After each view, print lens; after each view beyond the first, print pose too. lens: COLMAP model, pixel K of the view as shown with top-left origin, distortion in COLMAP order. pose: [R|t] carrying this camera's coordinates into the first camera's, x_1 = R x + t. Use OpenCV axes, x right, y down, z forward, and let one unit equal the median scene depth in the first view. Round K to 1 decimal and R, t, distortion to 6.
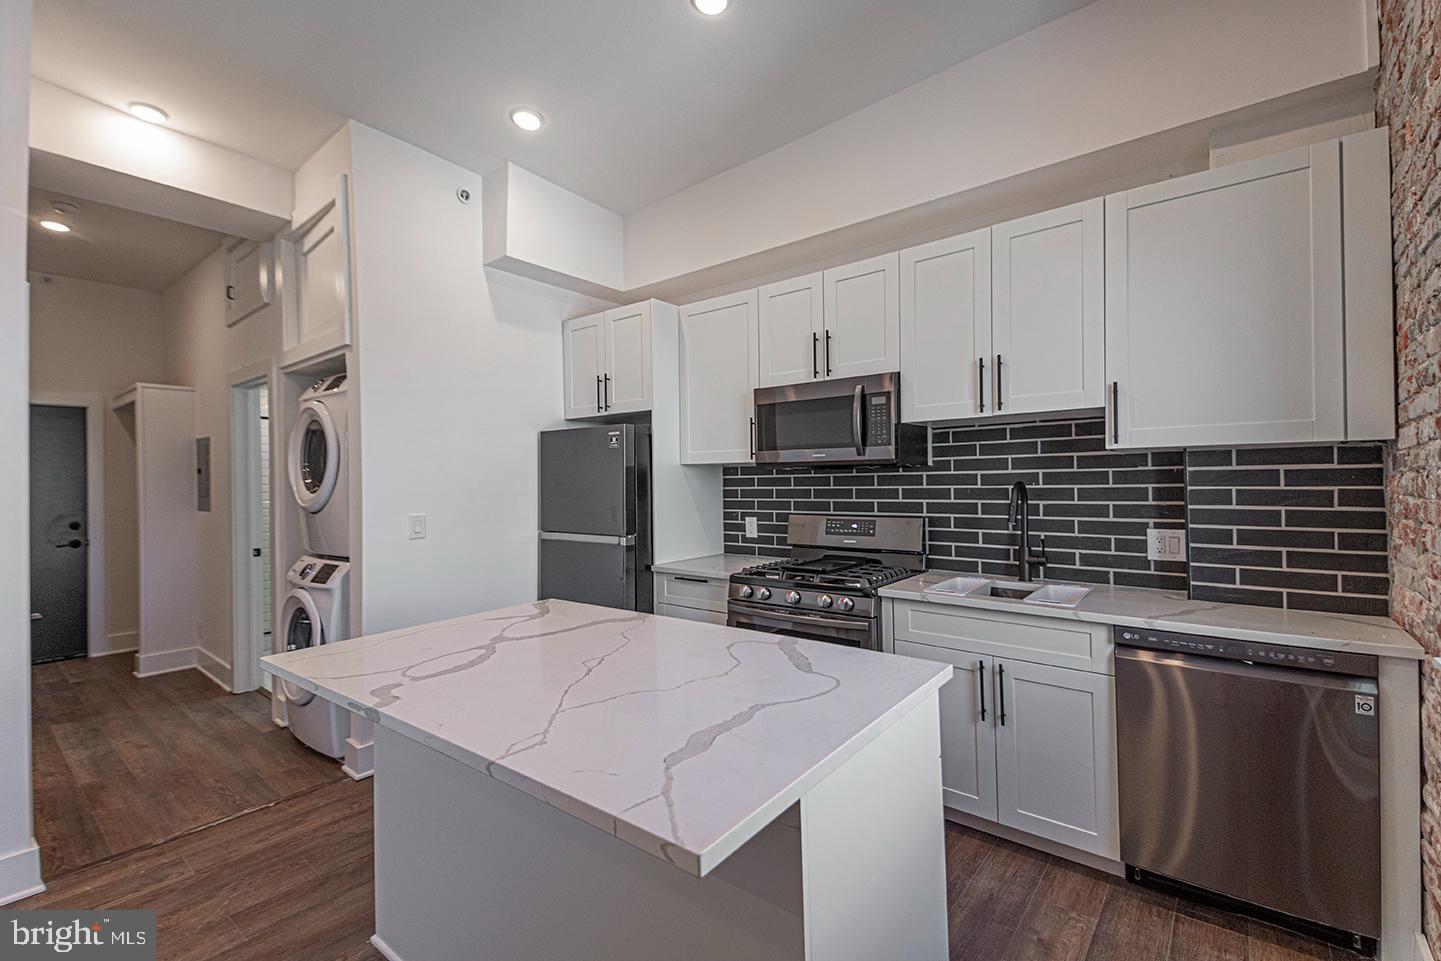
lens RADIAL K [[622.3, 0, 708.4], [0, 622.3, 470.6], [0, 0, 1]] dist [0.015605, -0.007743]
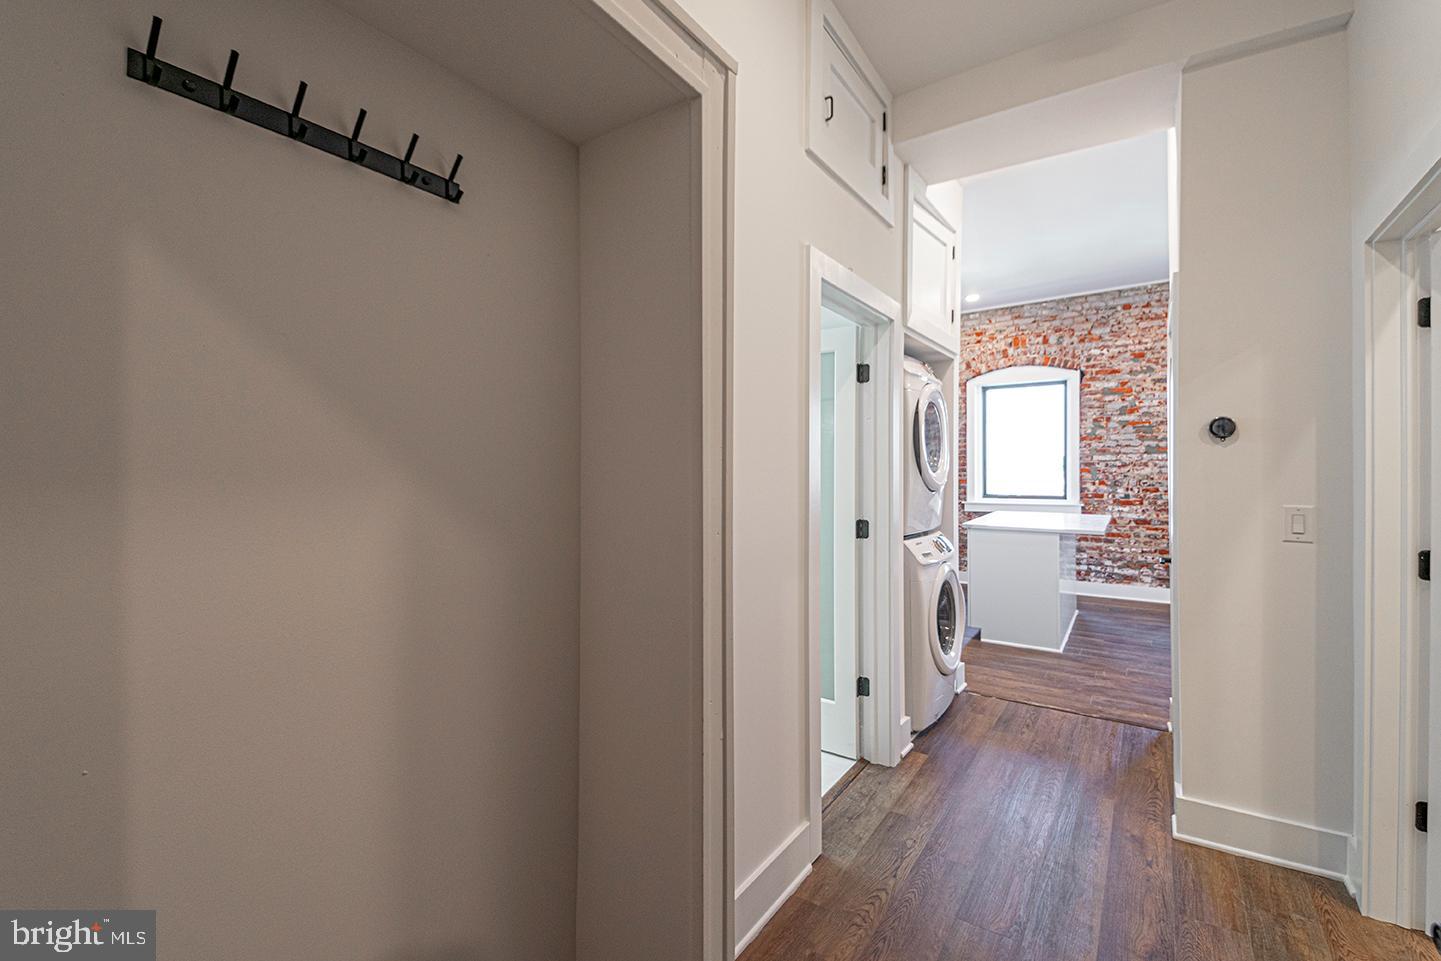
lens RADIAL K [[622.3, 0, 713.7], [0, 622.3, 477.4], [0, 0, 1]] dist [0.015605, -0.007743]
pose [[-0.073752, 0.003858, 0.997269, -1.896688], [-0.005223, 0.999977, -0.004255, 0.063861], [-0.997263, -0.005522, -0.073730, 1.680113]]
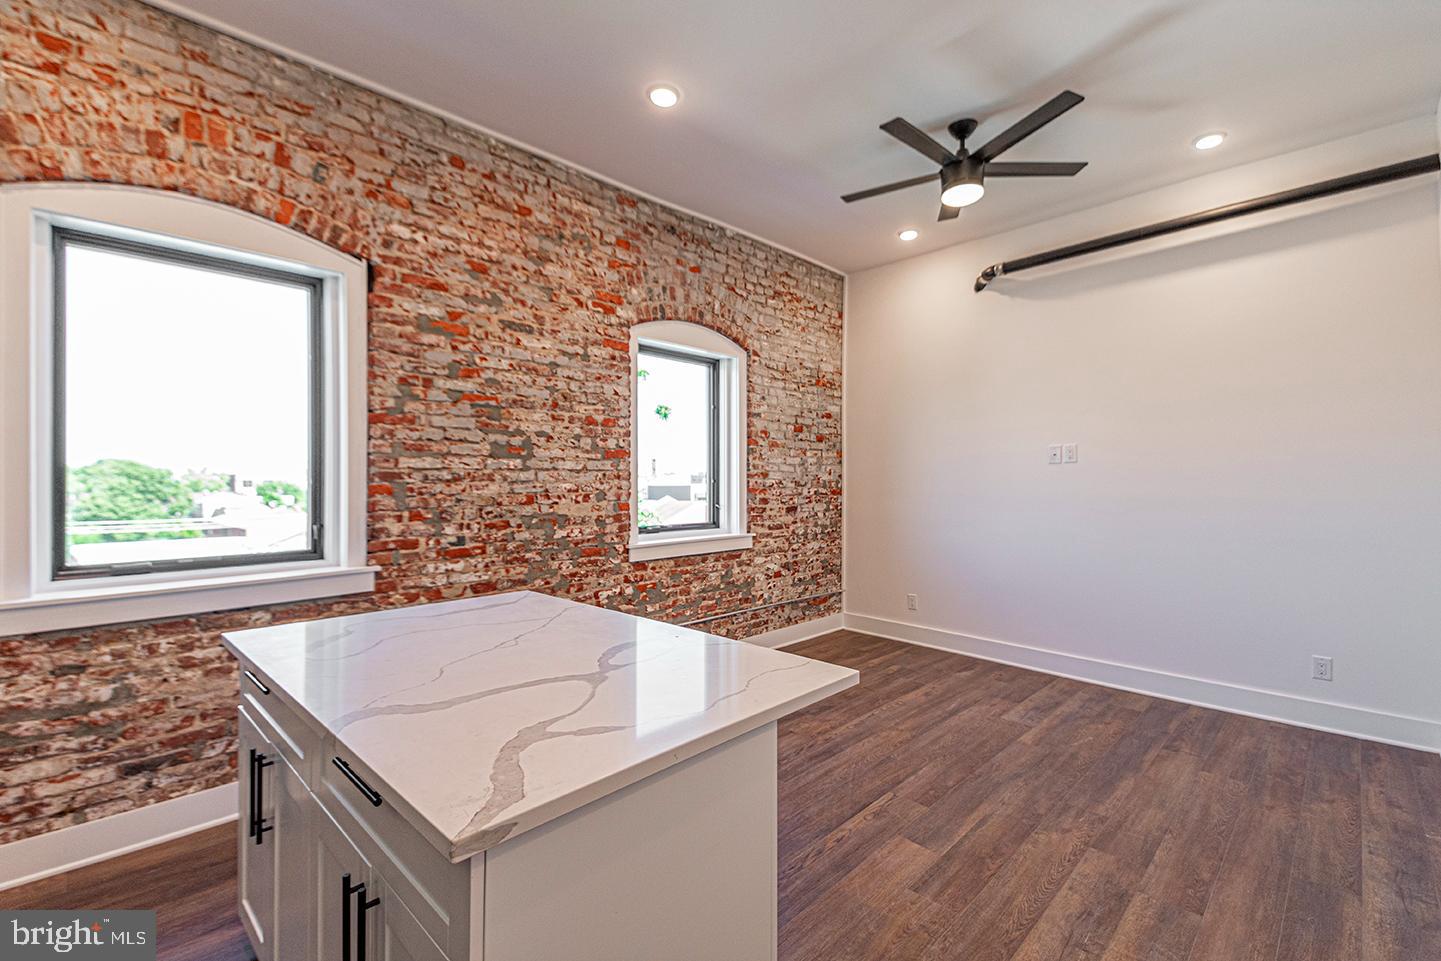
lens RADIAL K [[622.3, 0, 735.7], [0, 622.3, 492.8], [0, 0, 1]] dist [0.015605, -0.007743]
pose [[-0.996680, 0.017523, 0.079513, -0.367508], [0.017922, 0.999830, 0.004308, 0.031917], [-0.079424, 0.005719, -0.996825, 1.130381]]
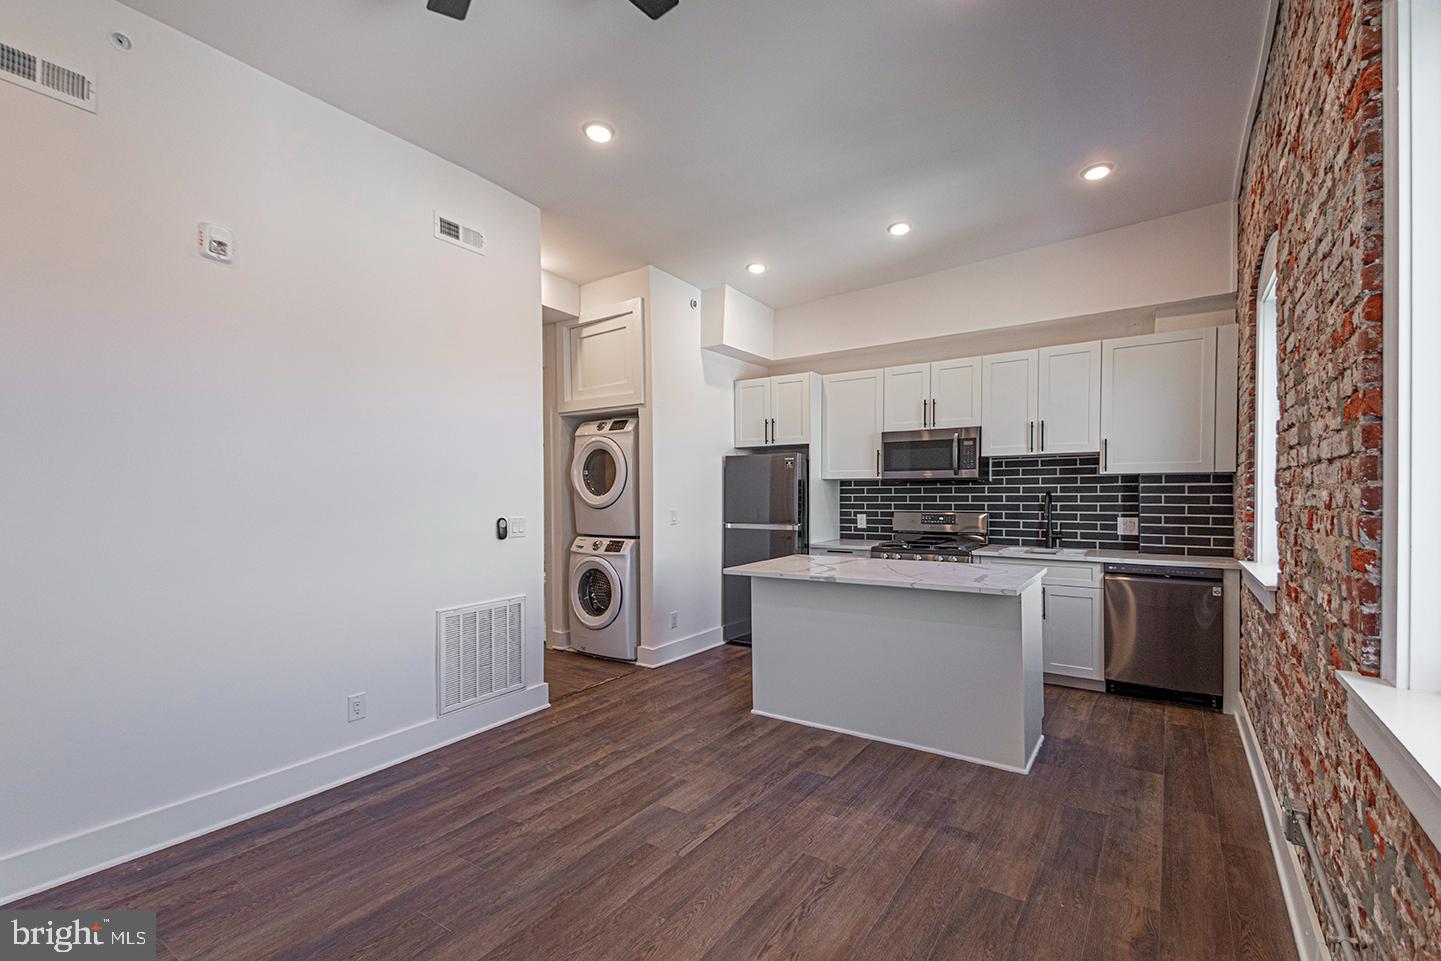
lens RADIAL K [[622.3, 0, 711.4], [0, 622.3, 494.2], [0, 0, 1]] dist [0.015605, -0.007743]
pose [[0.997842, 0.008498, 0.065112, -0.538694], [-0.009607, 0.999814, 0.016728, 0.005482], [-0.064957, -0.017317, 0.997738, -0.664241]]
